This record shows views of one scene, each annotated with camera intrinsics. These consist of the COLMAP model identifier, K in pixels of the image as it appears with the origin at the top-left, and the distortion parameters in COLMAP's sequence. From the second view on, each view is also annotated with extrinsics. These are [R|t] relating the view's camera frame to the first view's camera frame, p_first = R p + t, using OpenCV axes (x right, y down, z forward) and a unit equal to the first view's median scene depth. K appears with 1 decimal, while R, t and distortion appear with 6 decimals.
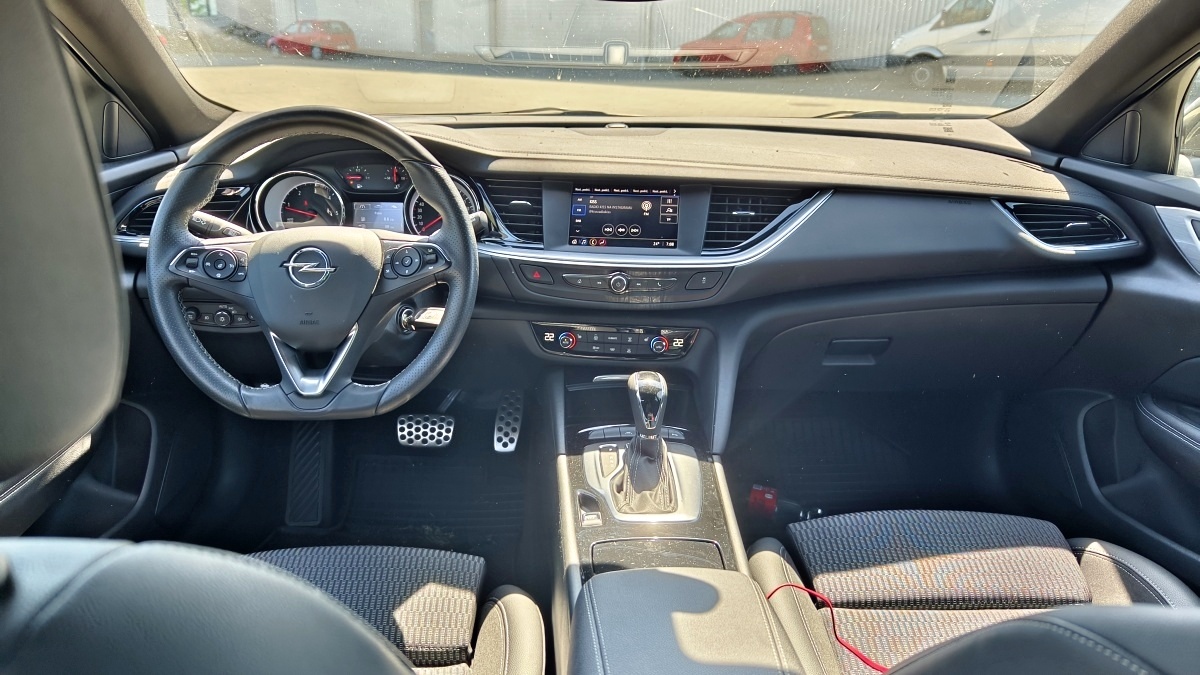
lens RADIAL K [[819.6, 0, 607.0], [0, 819.6, 304.1], [0, 0, 1]] dist [0.030895, -0.001449]
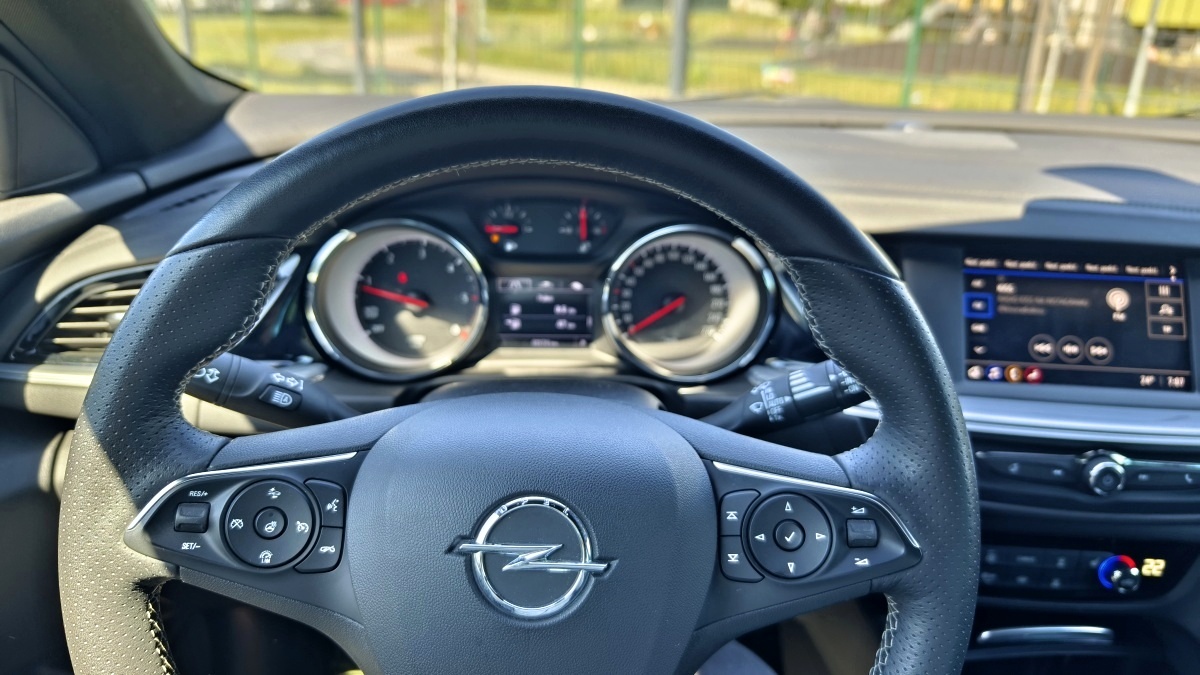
lens RADIAL K [[838.6, 0, 614.8], [0, 838.6, 331.4], [0, 0, 1]] dist [-0.018367, -0.002428]
pose [[0.999494, 0.006748, 0.031080, -0.267651], [-0.008182, 0.998897, 0.046237, -0.121846], [-0.030734, -0.046467, 0.998447, 0.515314]]
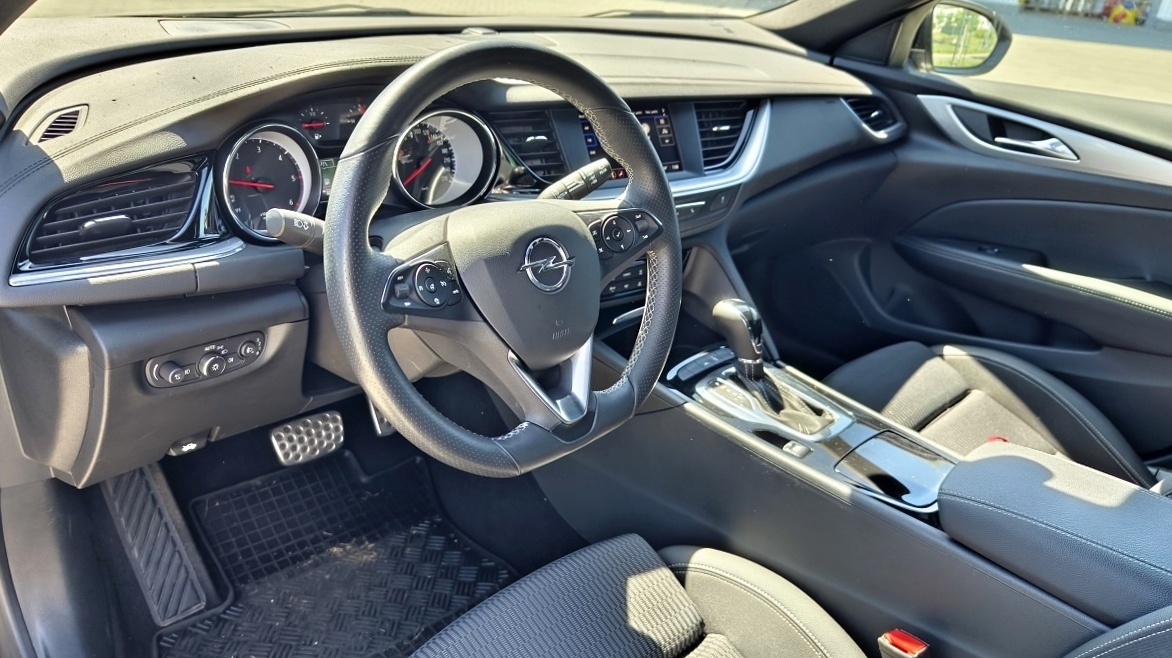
lens RADIAL K [[819.0, 0, 600.5], [0, 819.0, 323.1], [0, 0, 1]] dist [-0.018367, -0.002428]
pose [[0.735554, -0.244218, 0.631916, -0.637460], [0.129818, 0.966289, 0.222334, -0.120124], [-0.664911, -0.081505, 0.742462, 0.323196]]
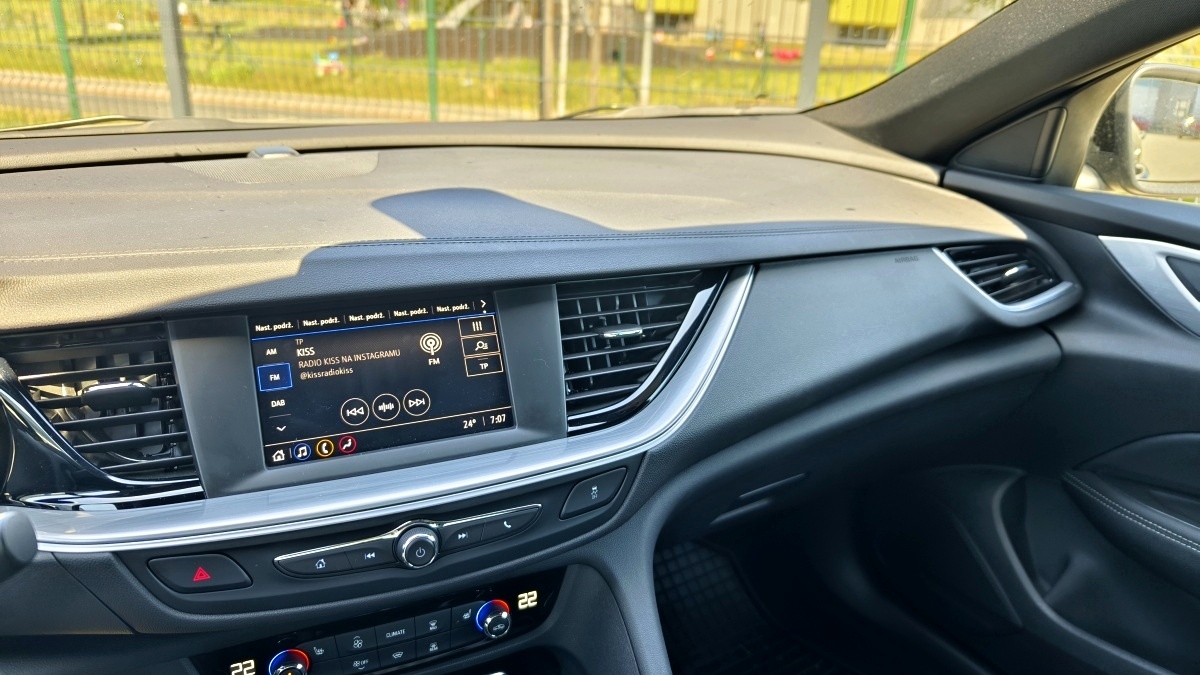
lens RADIAL K [[838.6, 0, 614.8], [0, 838.6, 331.4], [0, 0, 1]] dist [-0.018367, -0.002428]
pose [[0.868308, -0.159077, 0.469824, -0.081562], [0.131877, 0.987126, 0.090501, -0.155843], [-0.478173, -0.016624, 0.878109, 0.542476]]
